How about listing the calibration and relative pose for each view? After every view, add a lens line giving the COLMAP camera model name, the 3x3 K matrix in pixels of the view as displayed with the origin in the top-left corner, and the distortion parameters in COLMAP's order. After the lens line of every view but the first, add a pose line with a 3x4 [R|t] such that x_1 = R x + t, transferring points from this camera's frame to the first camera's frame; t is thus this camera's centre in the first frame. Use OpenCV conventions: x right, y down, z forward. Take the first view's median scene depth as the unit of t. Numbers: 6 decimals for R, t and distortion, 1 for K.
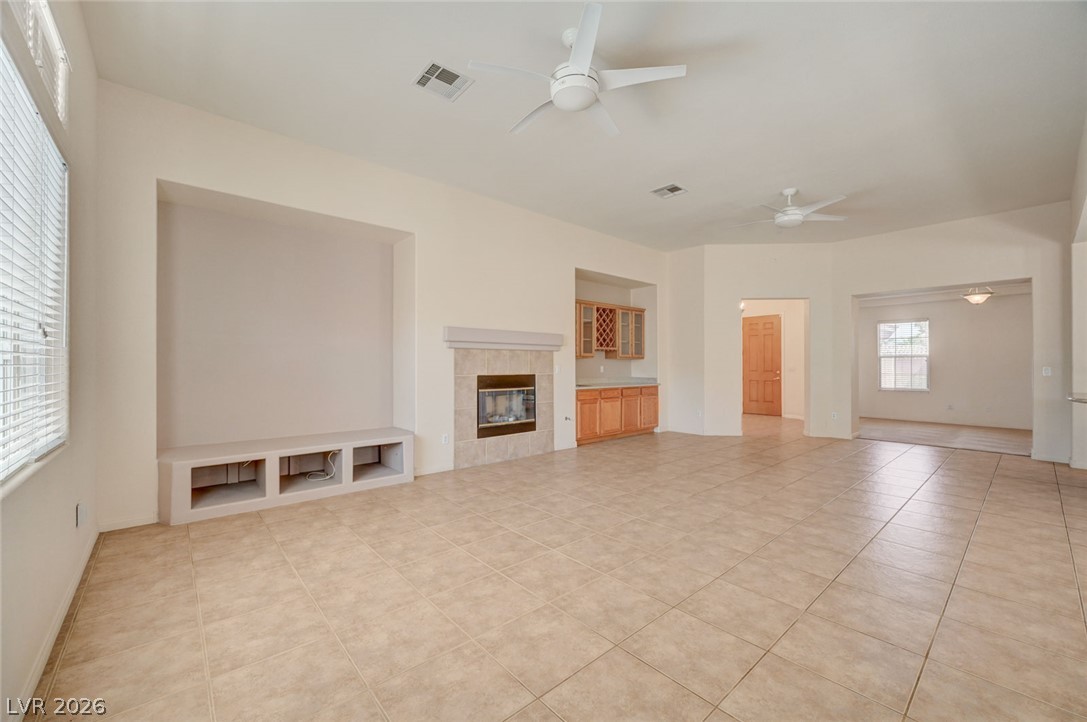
lens RADIAL K [[425.4, 0, 545.5], [0, 425.4, 377.2], [0, 0, 1]] dist [-0.000819, -0.000071]
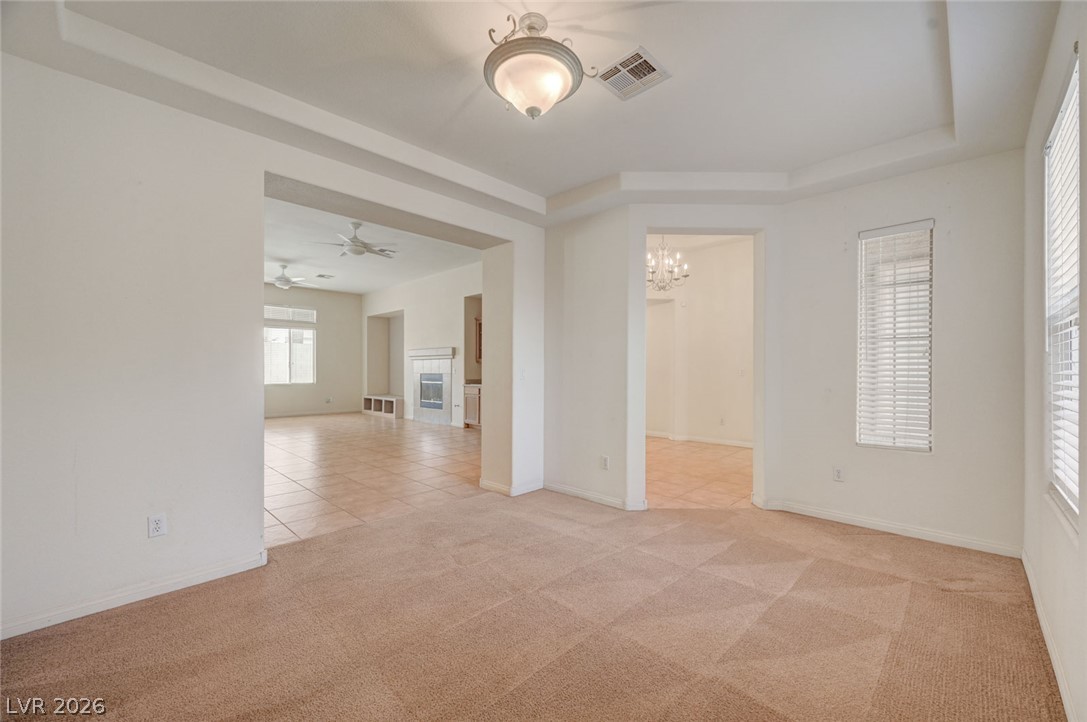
lens RADIAL K [[432.1, 0, 543.5], [0, 432.1, 361.0], [0, 0, 1]] dist [0.001057, -0.000212]
pose [[0.076039, -0.019930, -0.996906, 1.626677], [-0.028577, 0.999346, -0.022159, -0.029833], [0.996695, 0.030173, 0.075420, 1.261803]]
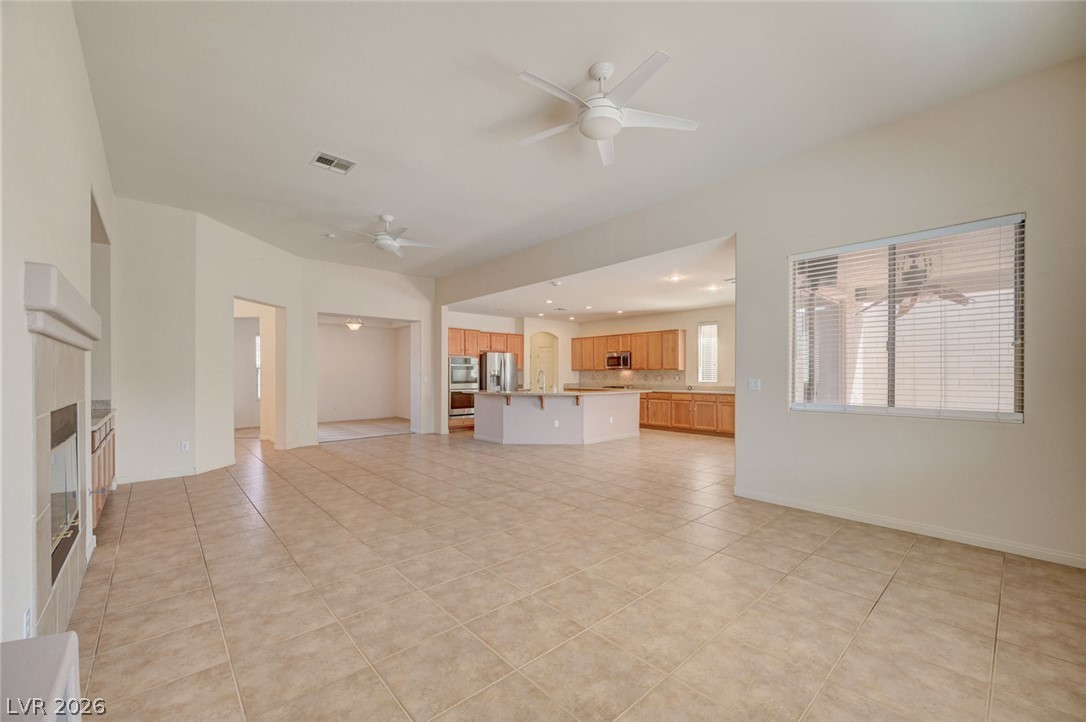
lens RADIAL K [[432.1, 0, 541.9], [0, 432.1, 375.9], [0, 0, 1]] dist [0.000922, 0.000041]
pose [[-0.002740, -0.004947, 0.999984, -0.469454], [0.029556, 0.999551, 0.005026, -0.021136], [-0.999559, 0.029569, -0.002592, 0.528428]]
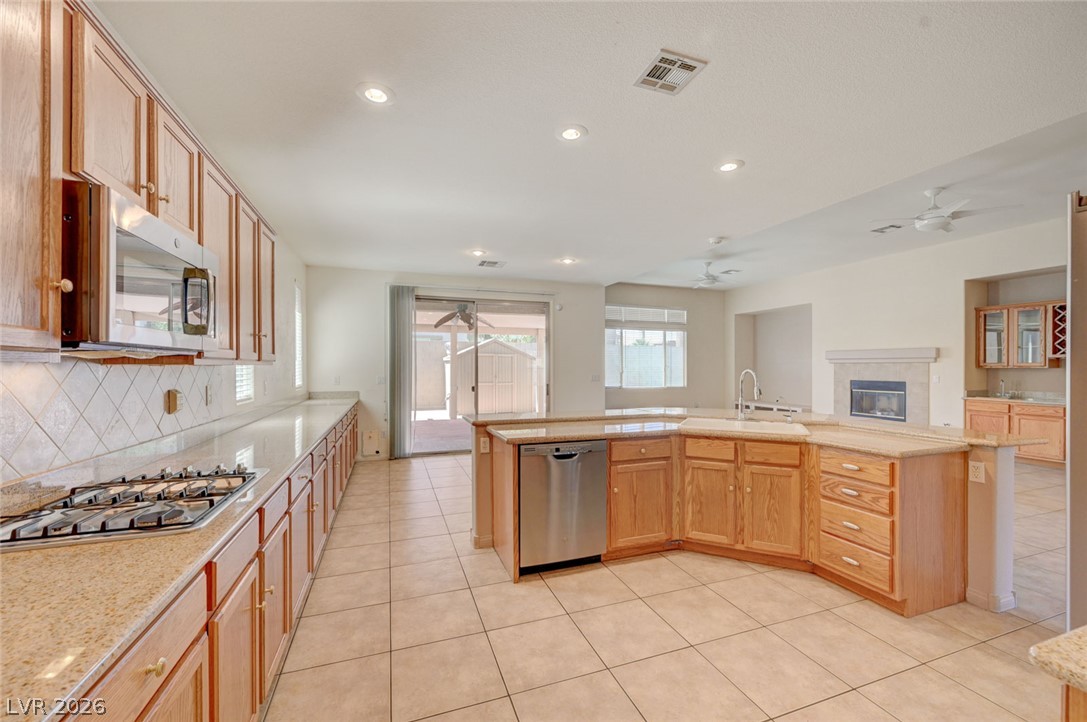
lens RADIAL K [[426.1, 0, 545.4], [0, 426.1, 367.1], [0, 0, 1]] dist [-0.000894, 0.000048]
pose [[-0.367140, 0.000343, -0.930166, 1.541630], [-0.030552, 0.999456, 0.012427, -0.032861], [0.929664, 0.032981, -0.366930, 0.476697]]
